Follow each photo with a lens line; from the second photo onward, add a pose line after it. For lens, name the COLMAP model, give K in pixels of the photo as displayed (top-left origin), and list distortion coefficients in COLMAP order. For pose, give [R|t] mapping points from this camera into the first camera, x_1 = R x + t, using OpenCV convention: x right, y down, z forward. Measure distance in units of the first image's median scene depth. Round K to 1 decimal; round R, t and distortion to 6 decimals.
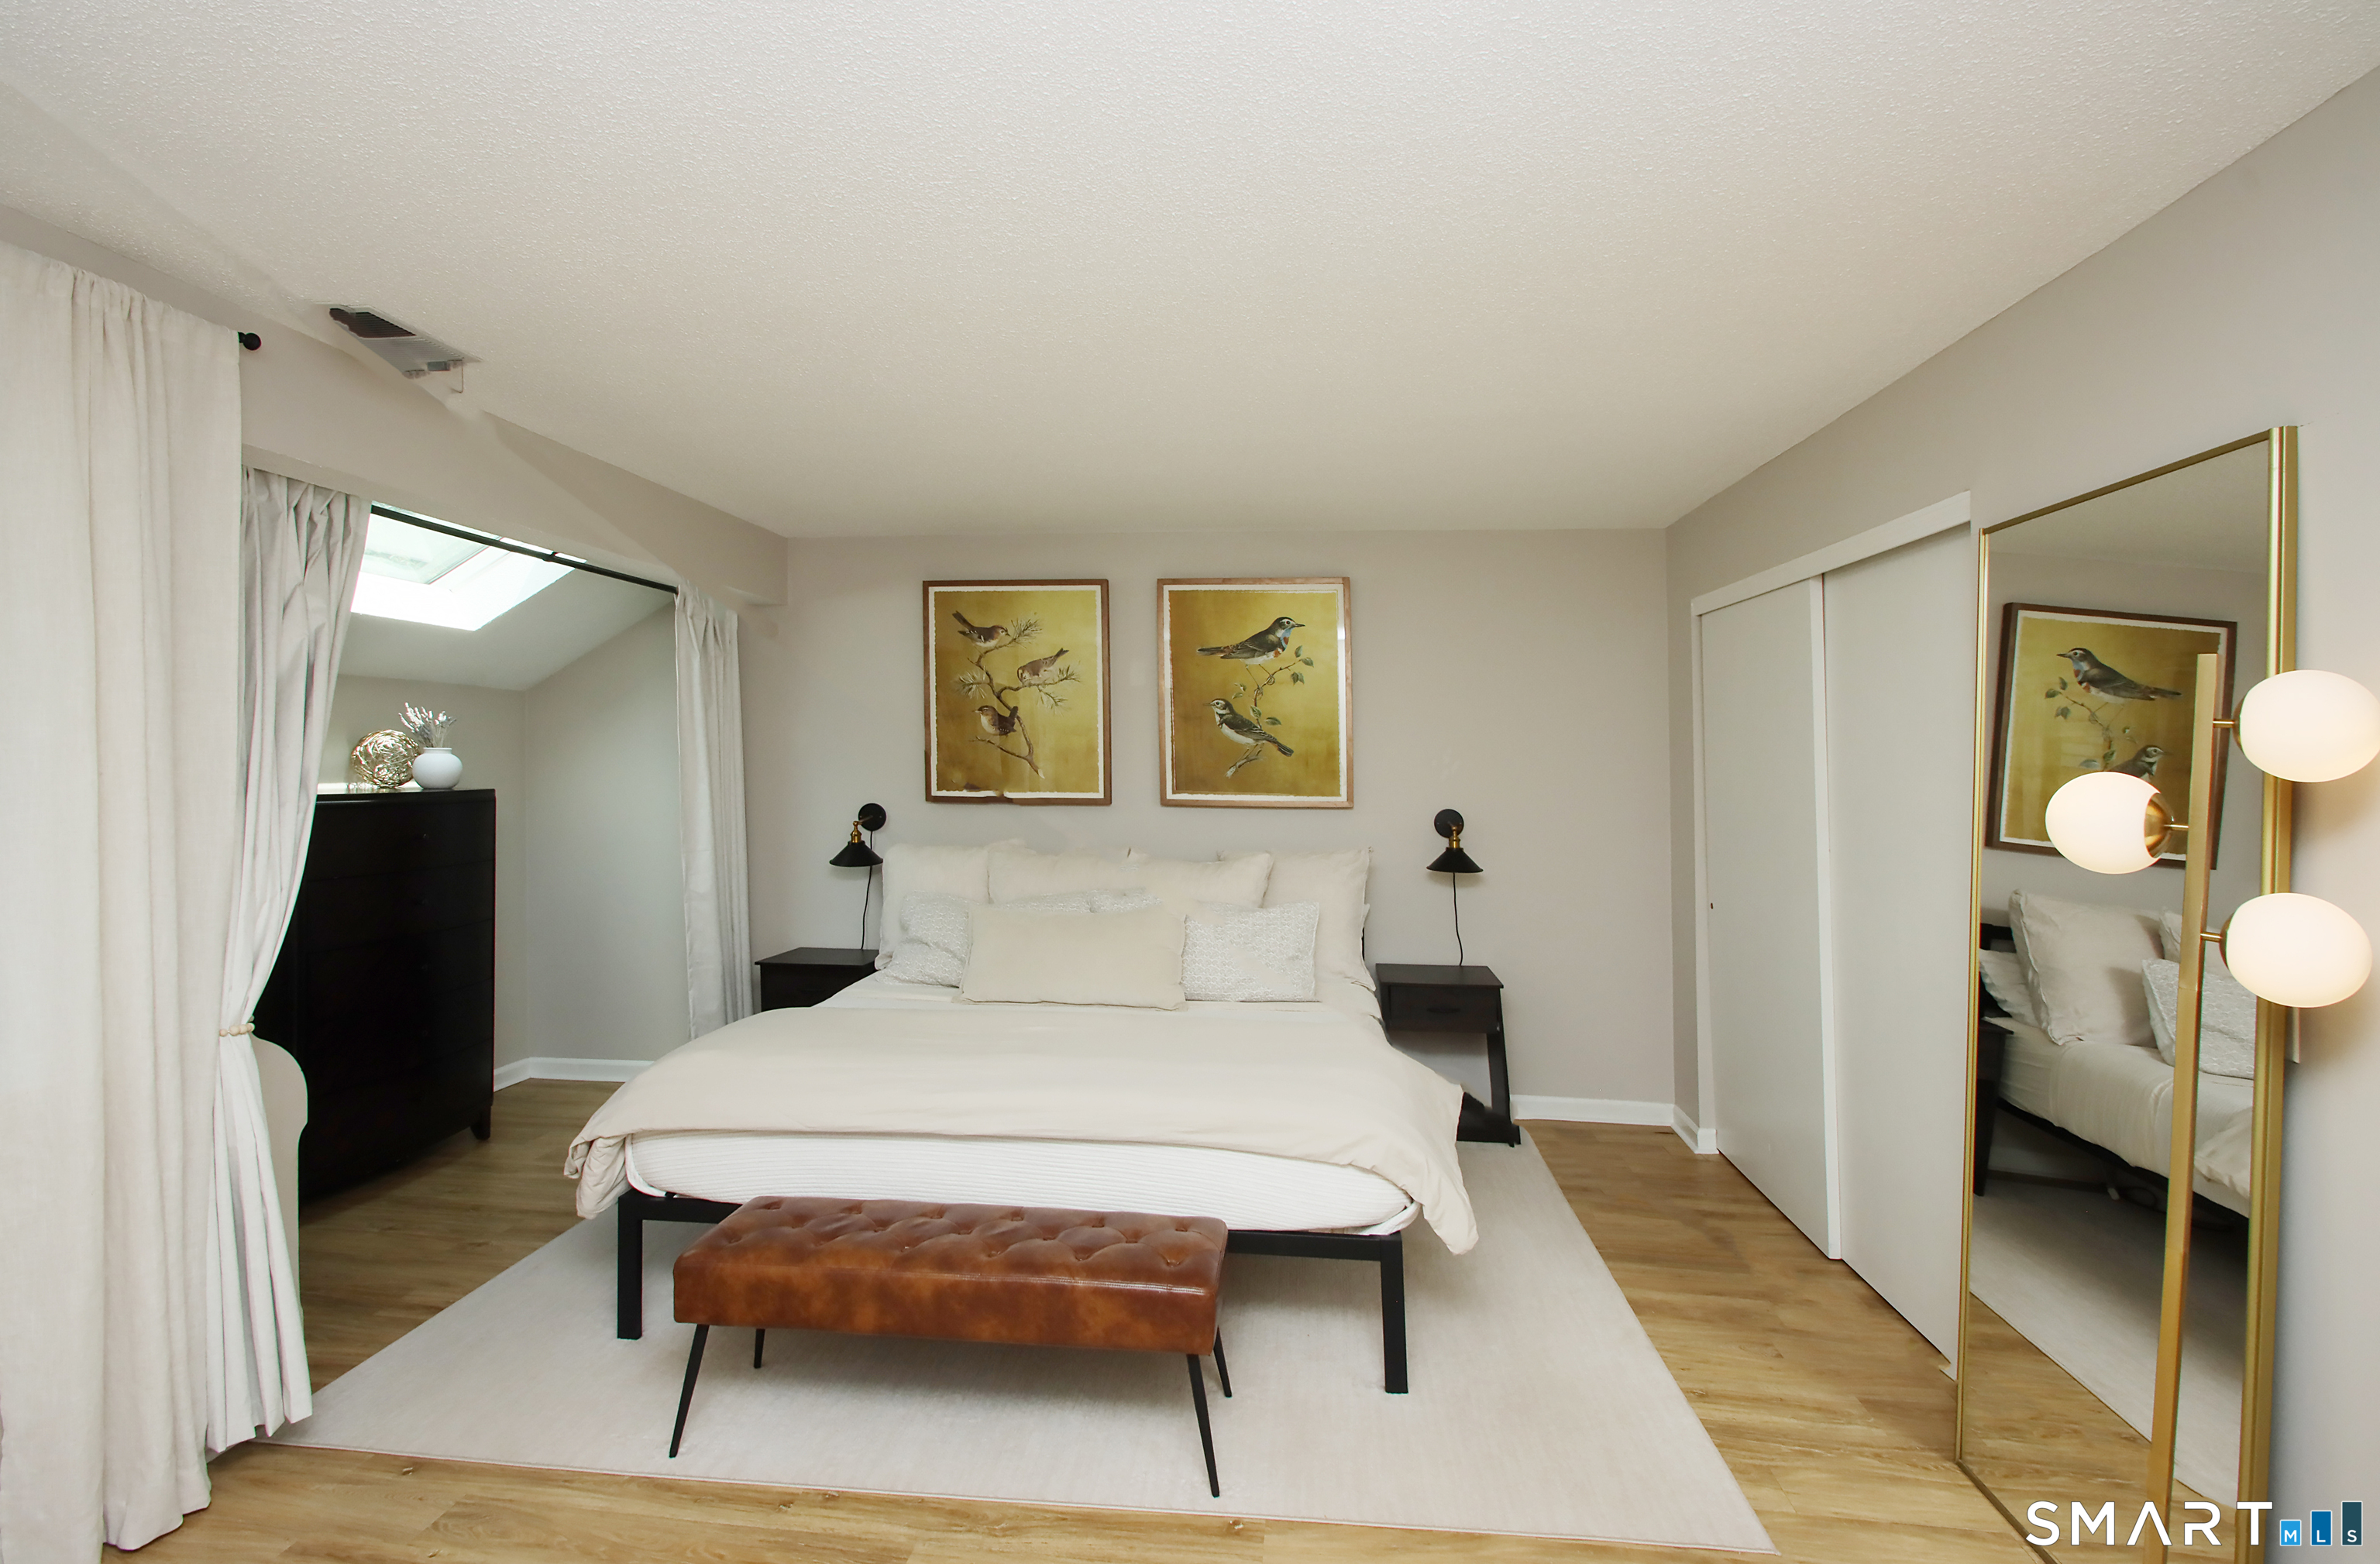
lens RADIAL K [[1146.6, 0, 1193.4], [0, 1146.6, 674.7], [0, 0, 1]] dist [0.016088, -0.016275]
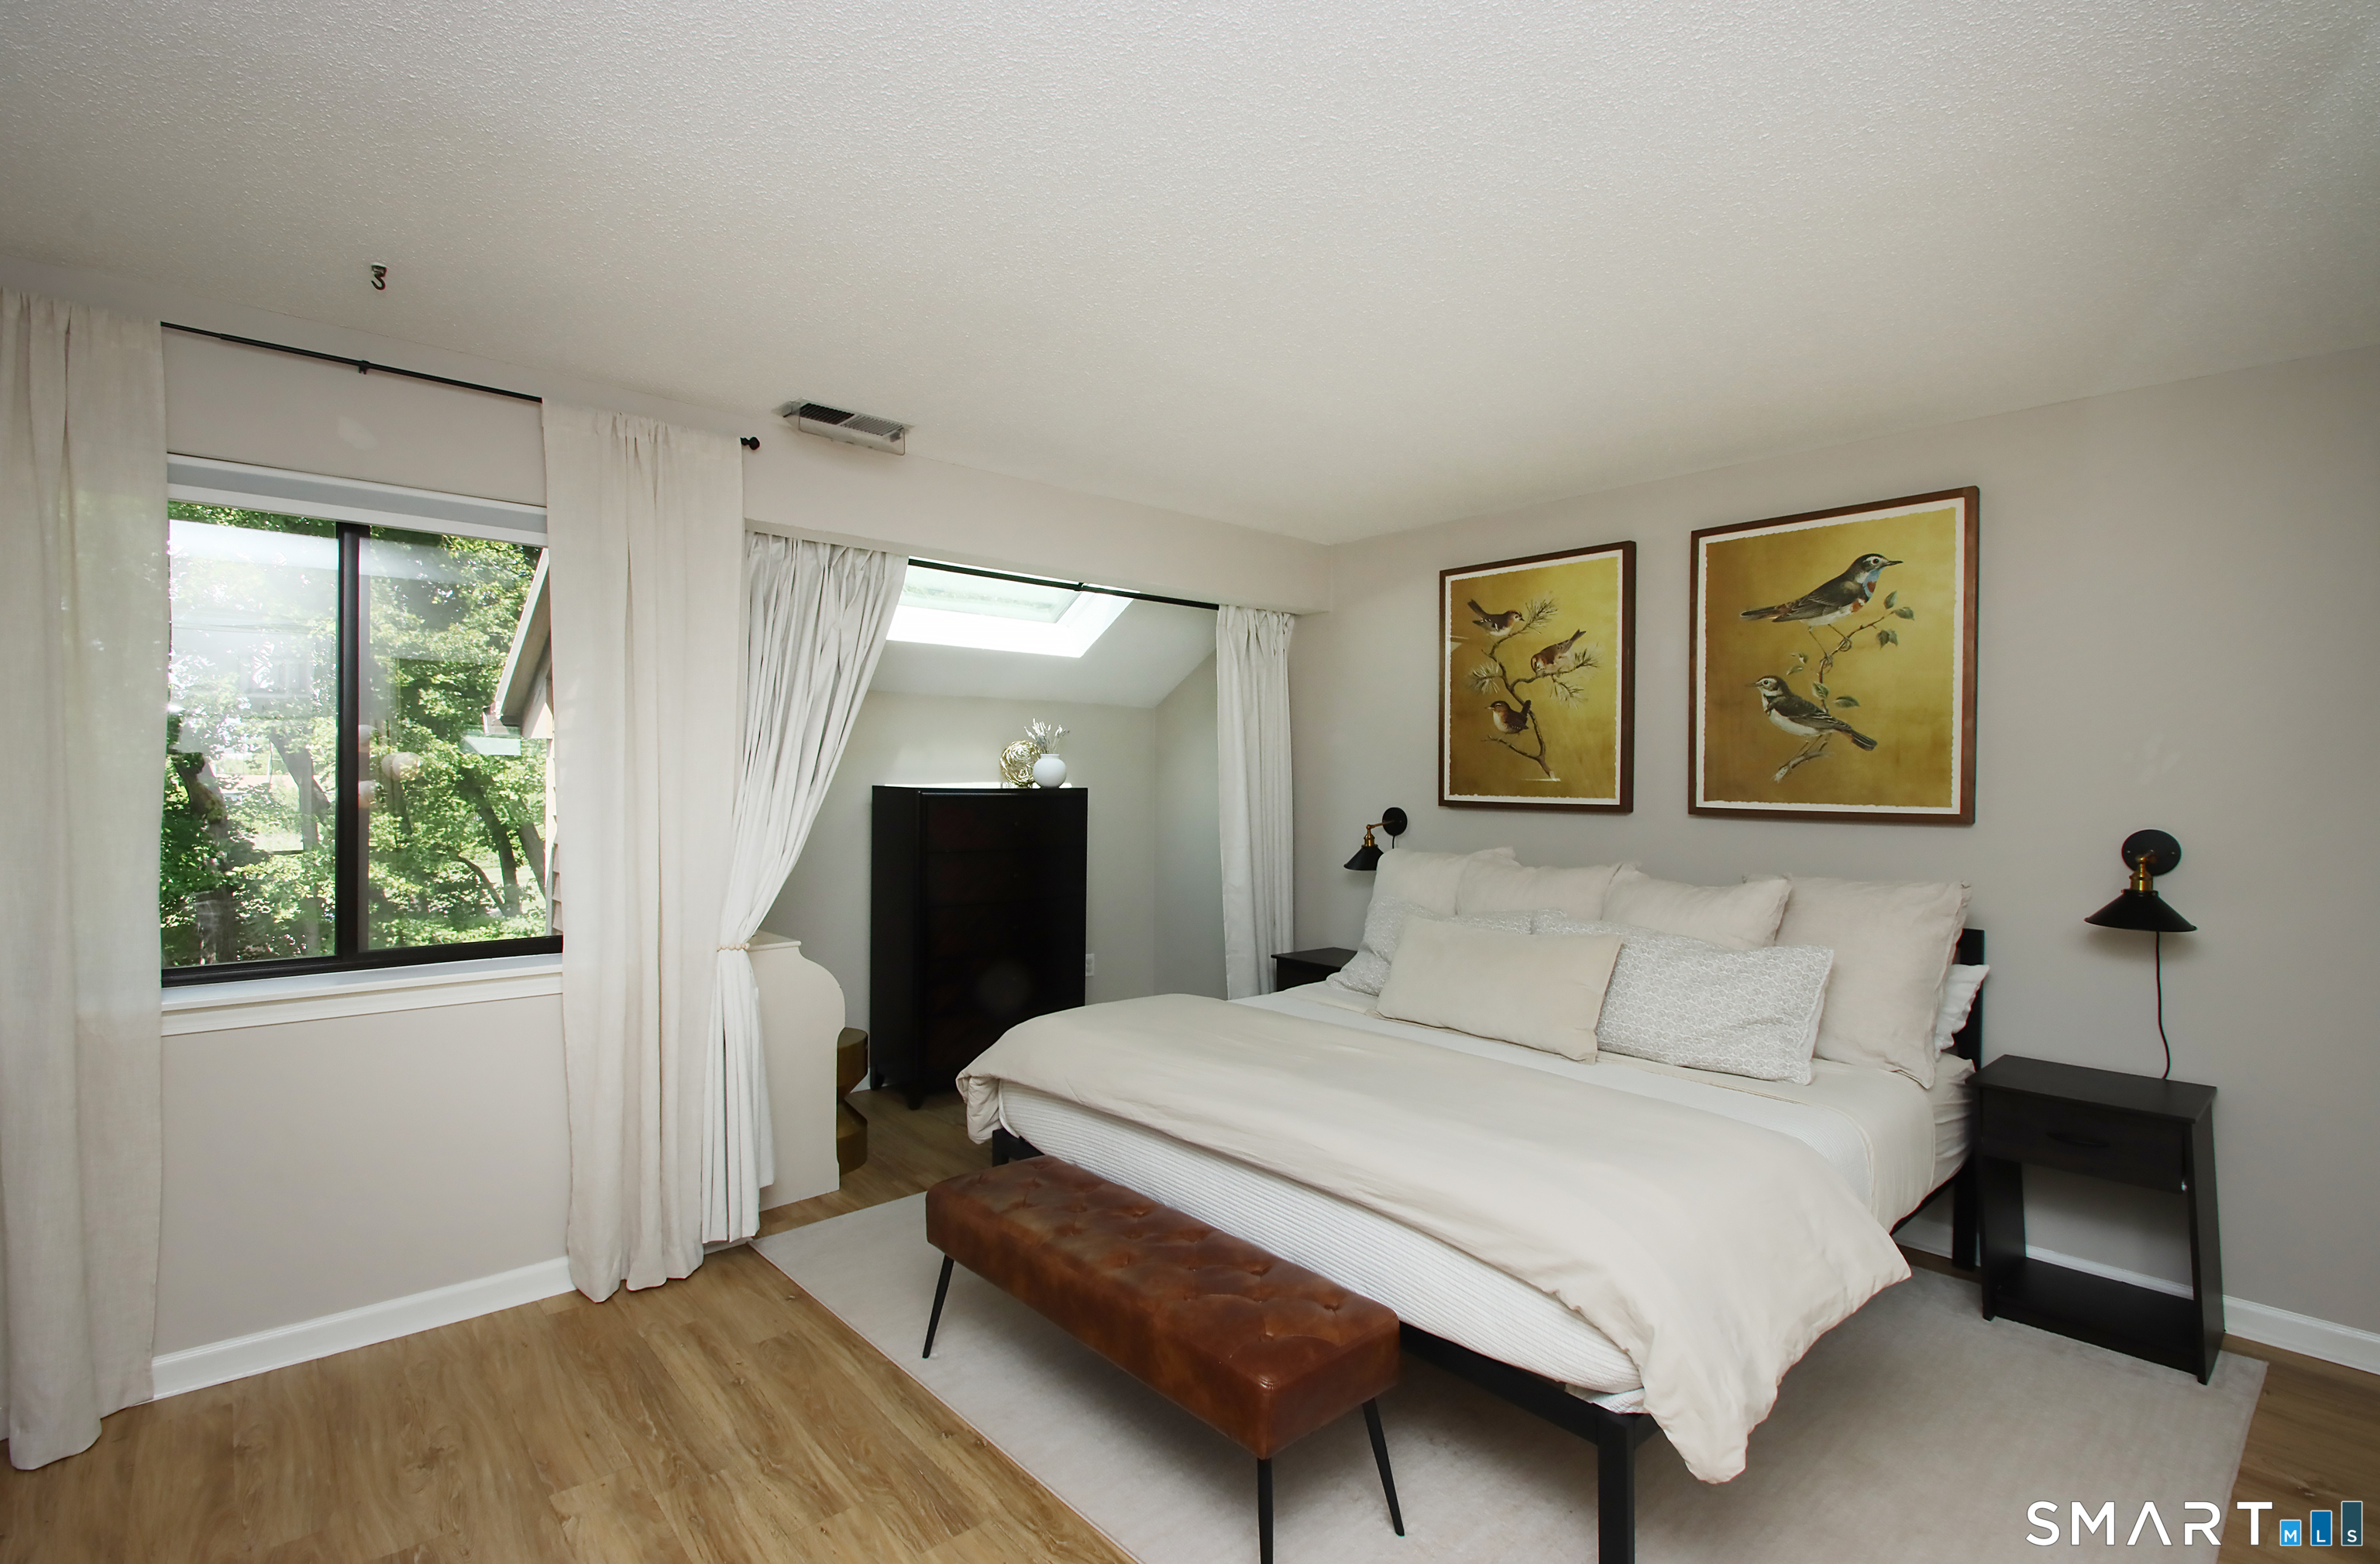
lens RADIAL K [[1118.8, 0, 1193.1], [0, 1118.8, 775.5], [0, 0, 1]] dist [0.058056, -0.045525]
pose [[0.736643, -0.003847, -0.676271, 0.247975], [0.049448, 0.997614, 0.048187, 0.032135], [0.674472, -0.068937, 0.735075, 0.194385]]
